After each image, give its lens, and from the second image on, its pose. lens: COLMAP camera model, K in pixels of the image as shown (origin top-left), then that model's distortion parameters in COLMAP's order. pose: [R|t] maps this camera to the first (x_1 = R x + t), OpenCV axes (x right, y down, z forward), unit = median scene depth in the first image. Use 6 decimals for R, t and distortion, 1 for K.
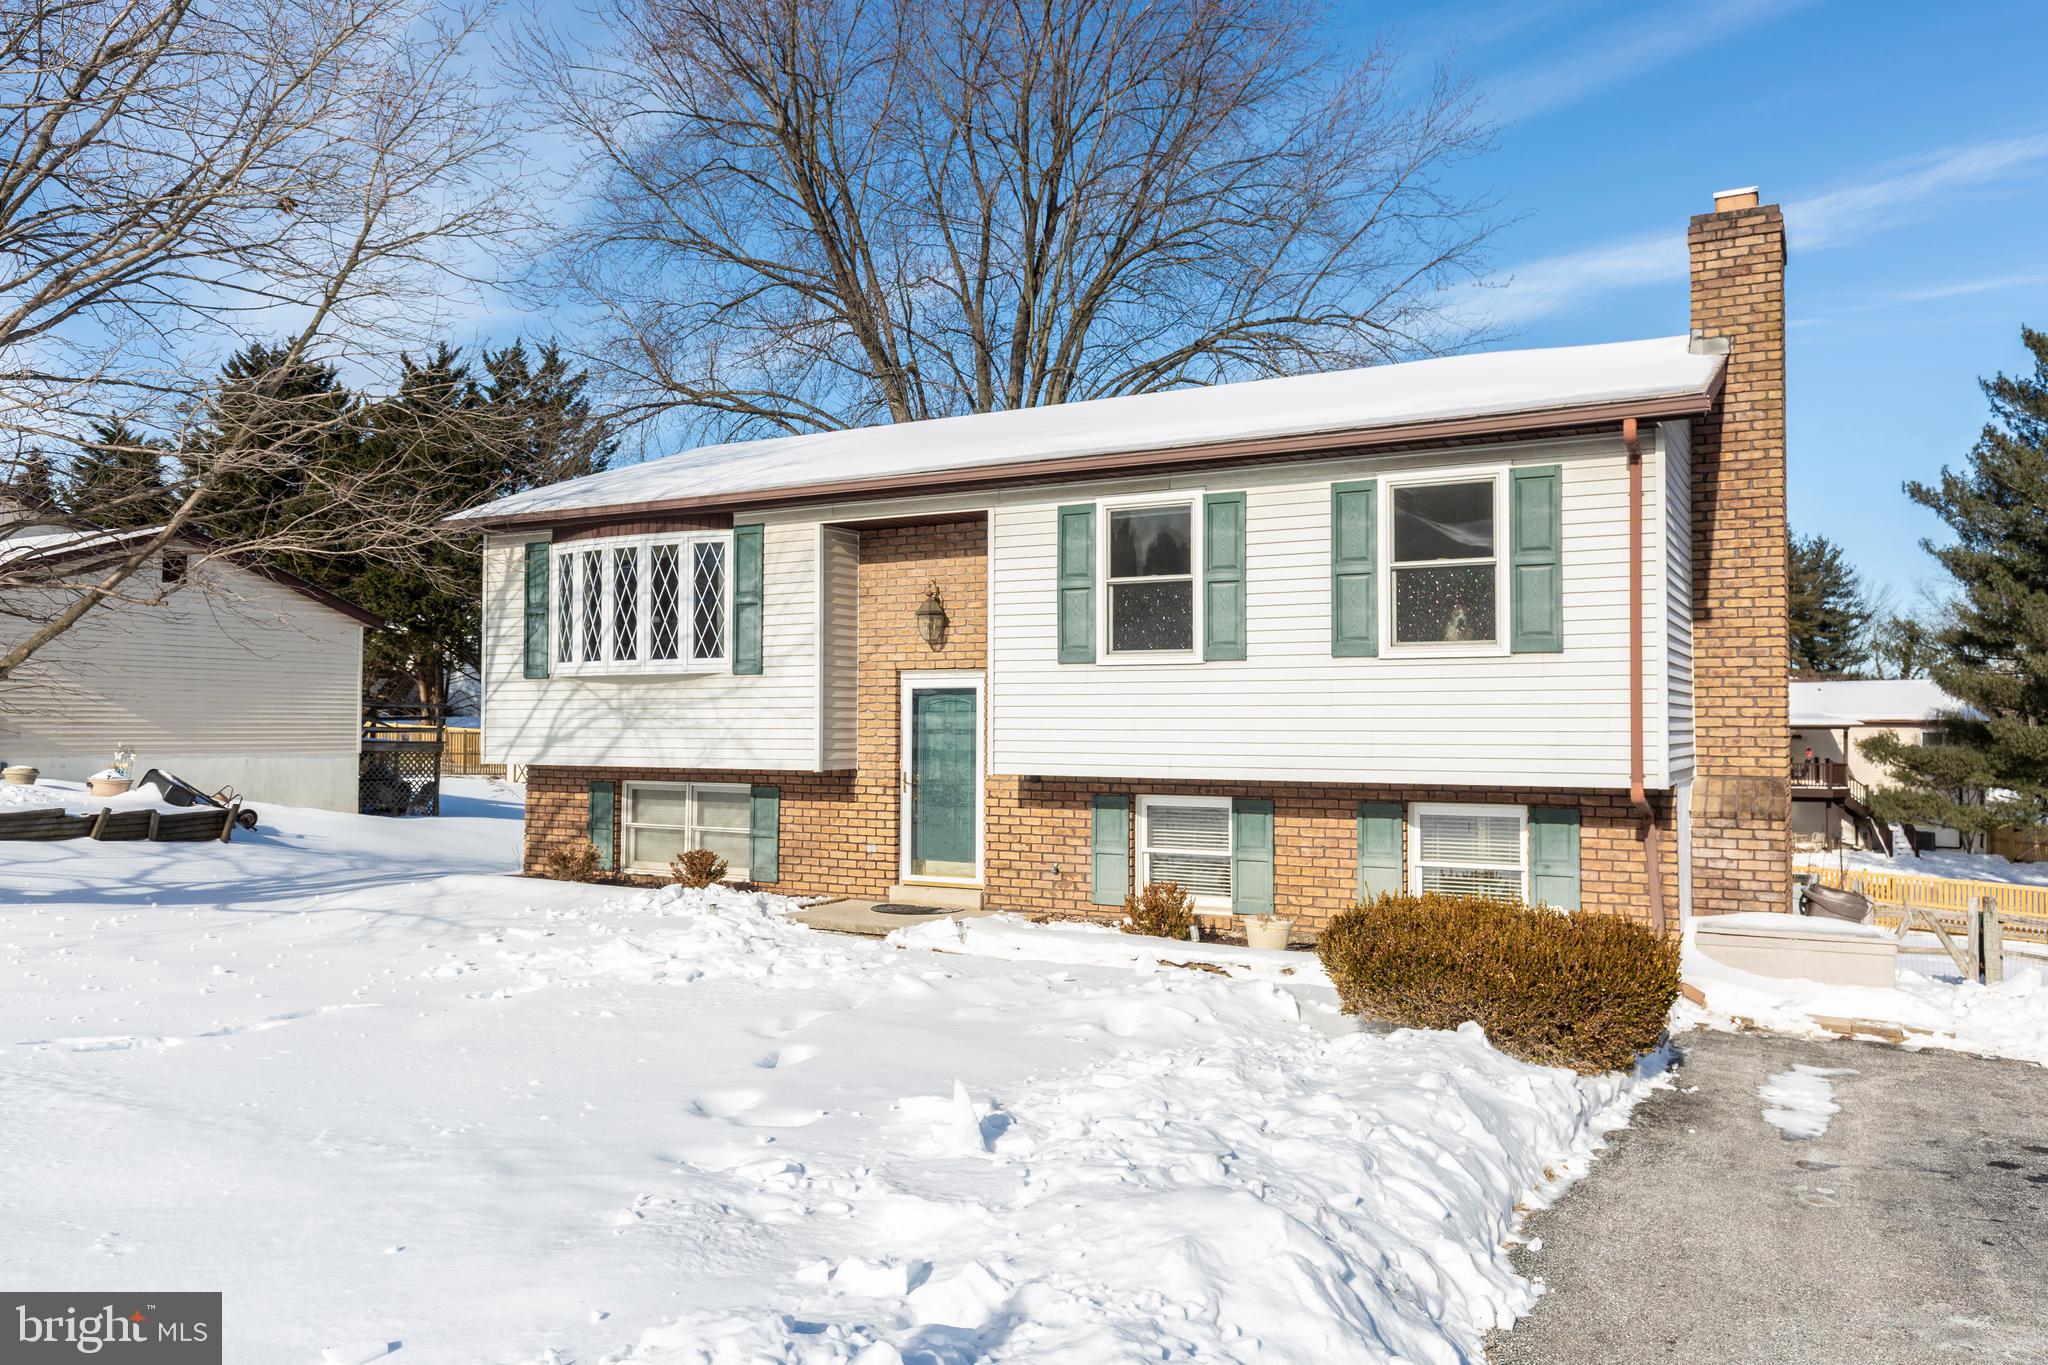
lens RADIAL K [[1468.2, 0, 912.9], [0, 1468.2, 653.7], [0, 0, 1]] dist [-0.002717, 0.001350]
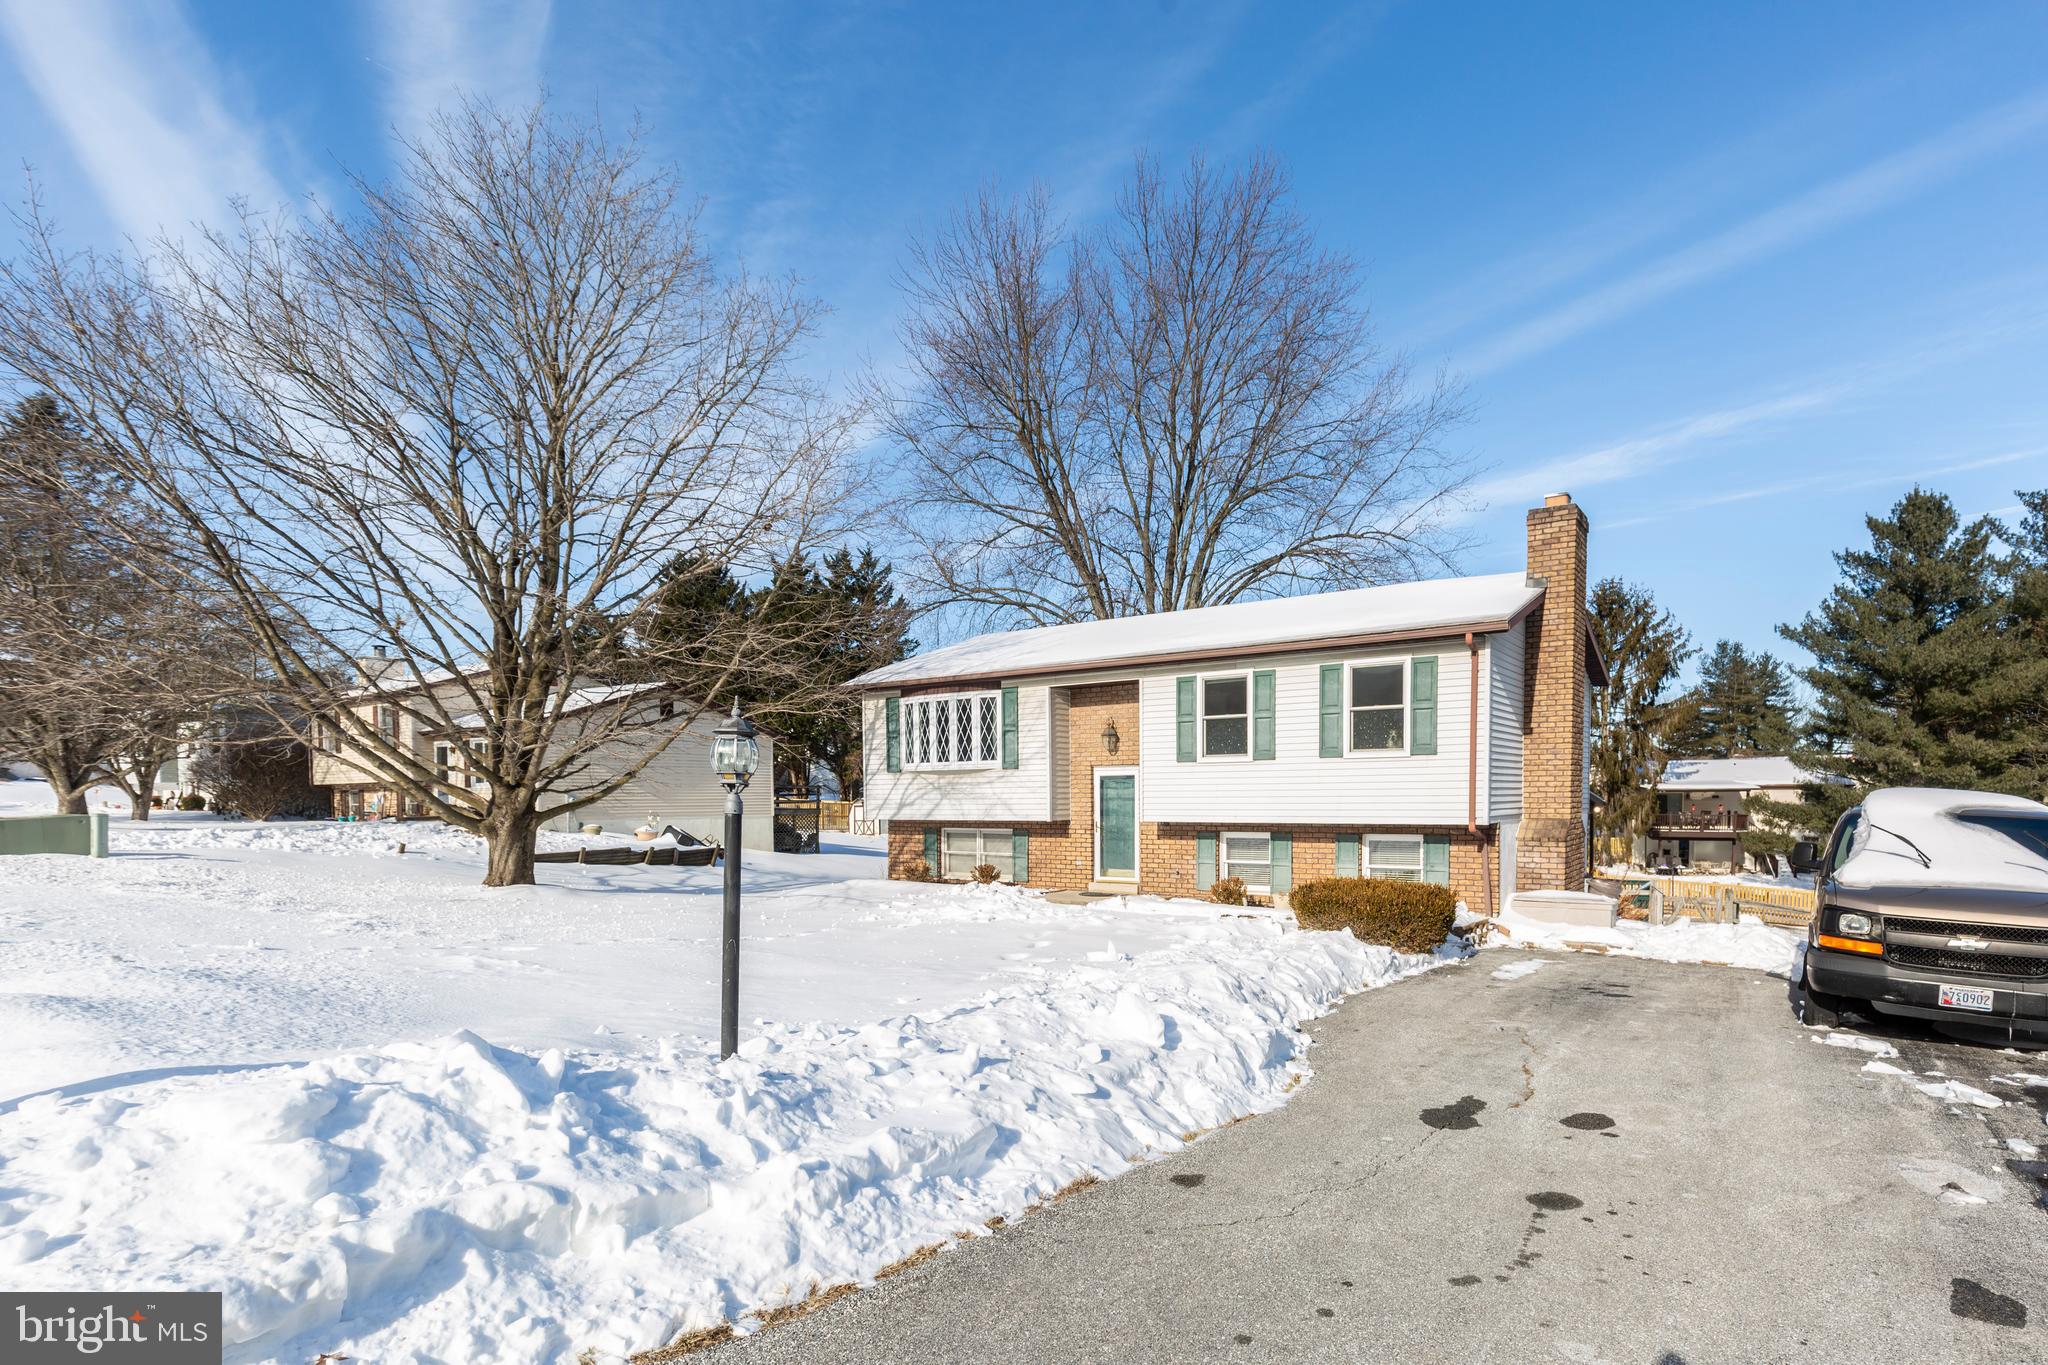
lens RADIAL K [[1010.4, 0, 1022.8], [0, 1010.4, 810.9], [0, 0, 1]] dist [-0.000257, 0.000093]
pose [[0.996096, -0.009208, -0.087798, 0.013540], [0.014789, 0.997896, 0.063129, -0.013083], [0.087032, -0.064181, 0.994136, -0.256890]]
